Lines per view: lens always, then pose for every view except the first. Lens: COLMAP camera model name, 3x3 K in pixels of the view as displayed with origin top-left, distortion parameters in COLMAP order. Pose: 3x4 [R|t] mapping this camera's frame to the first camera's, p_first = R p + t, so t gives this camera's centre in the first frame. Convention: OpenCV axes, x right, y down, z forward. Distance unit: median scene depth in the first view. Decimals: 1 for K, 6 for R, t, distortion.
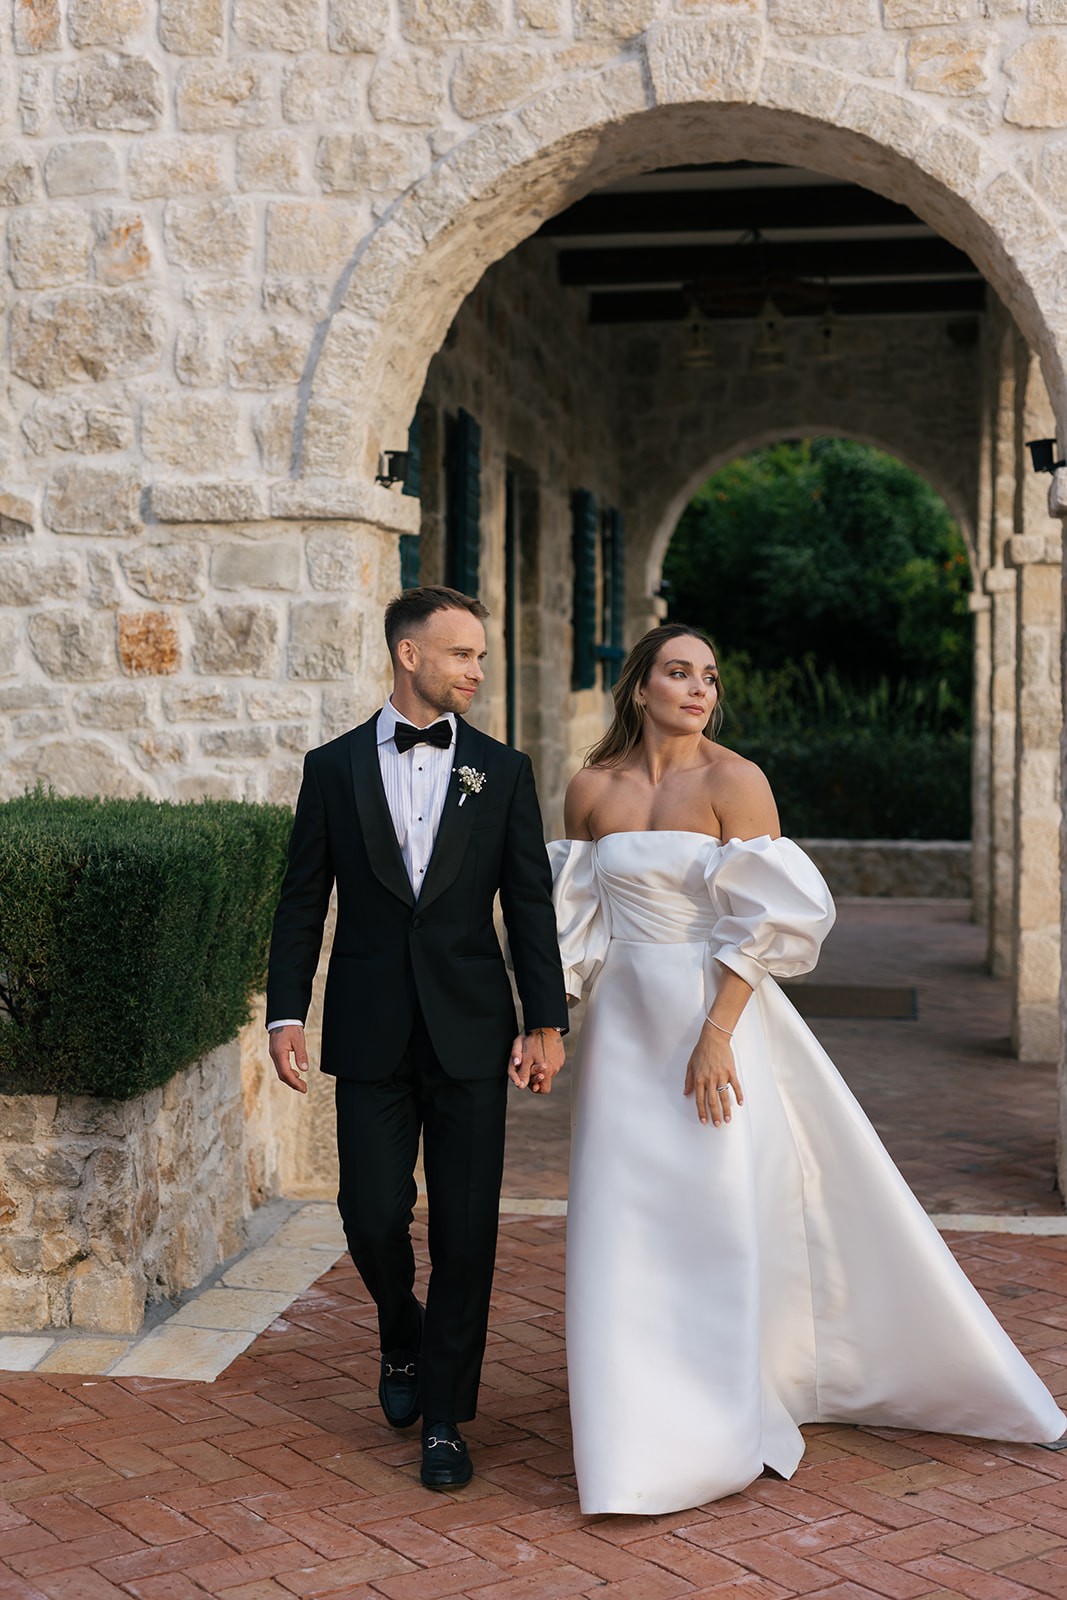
lens RADIAL K [[2604.9, 0, 569.5], [0, 2604.9, 802.8], [0, 0, 1]] dist [0.015278, -0.157005]
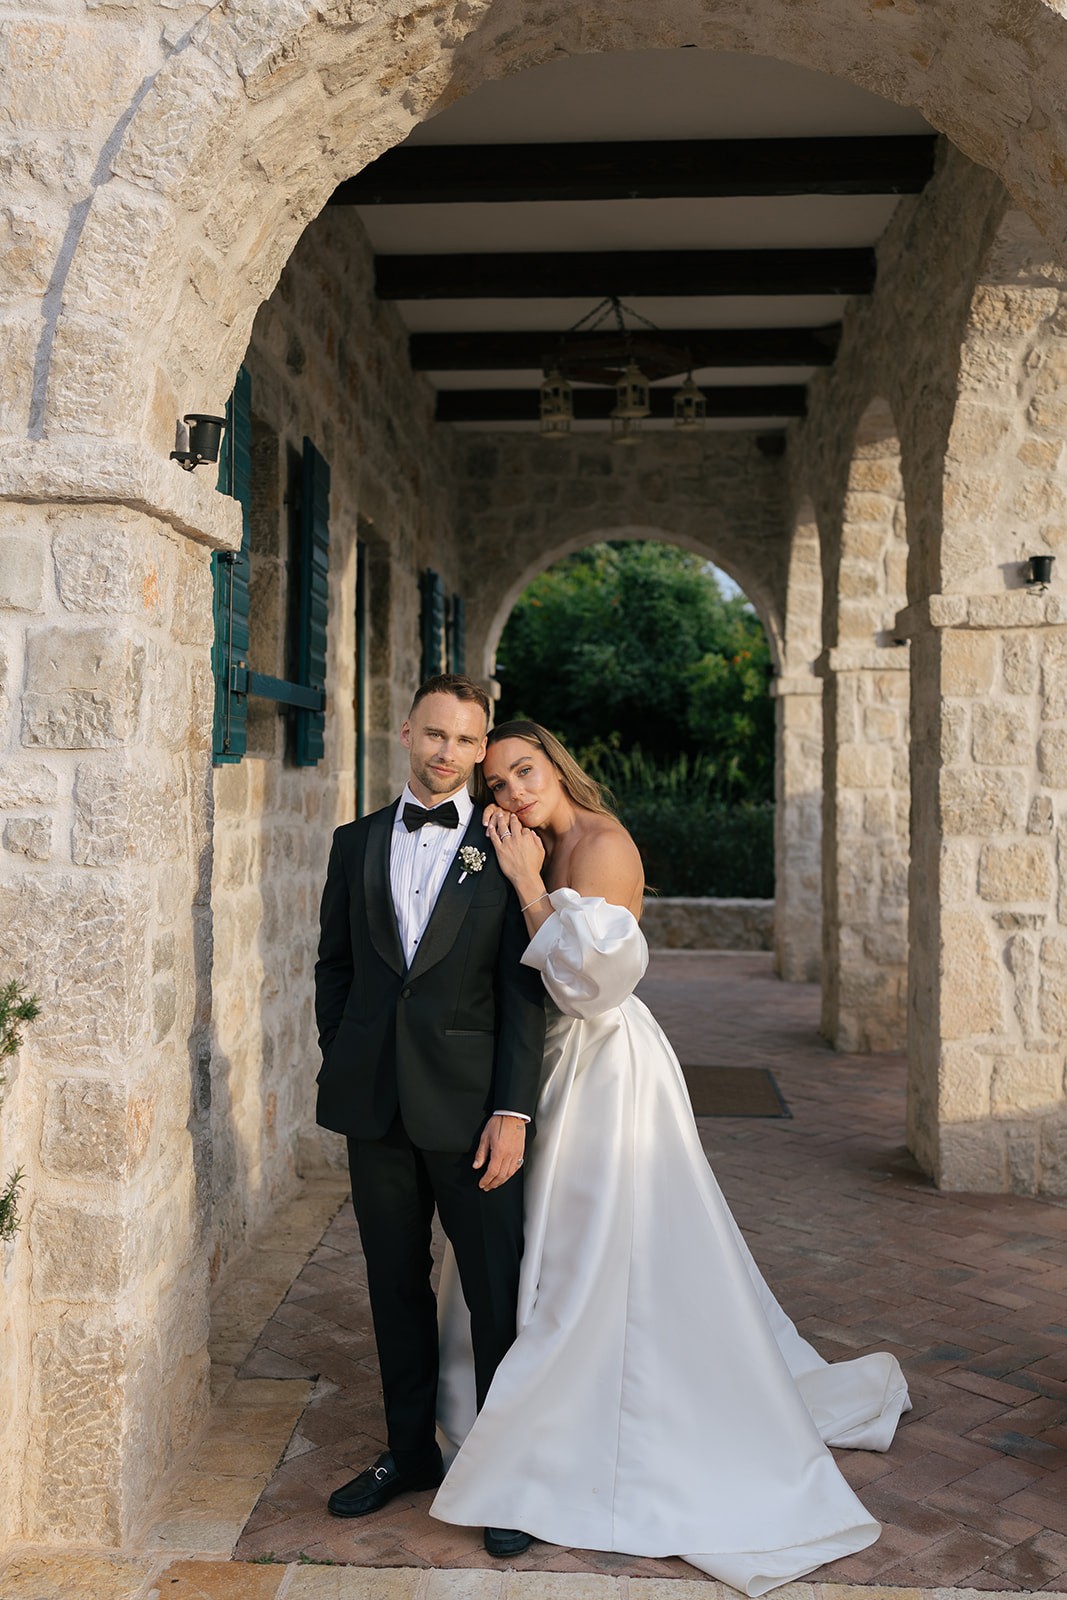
lens RADIAL K [[2159.8, 0, 619.3], [0, 2159.8, 753.7], [0, 0, 1]] dist [0.034596, -0.030794]
pose [[0.995114, 0.008042, 0.098400, -0.012240], [-0.003304, 0.998831, -0.048216, -0.018885], [-0.098673, 0.047656, 0.993978, 0.417884]]
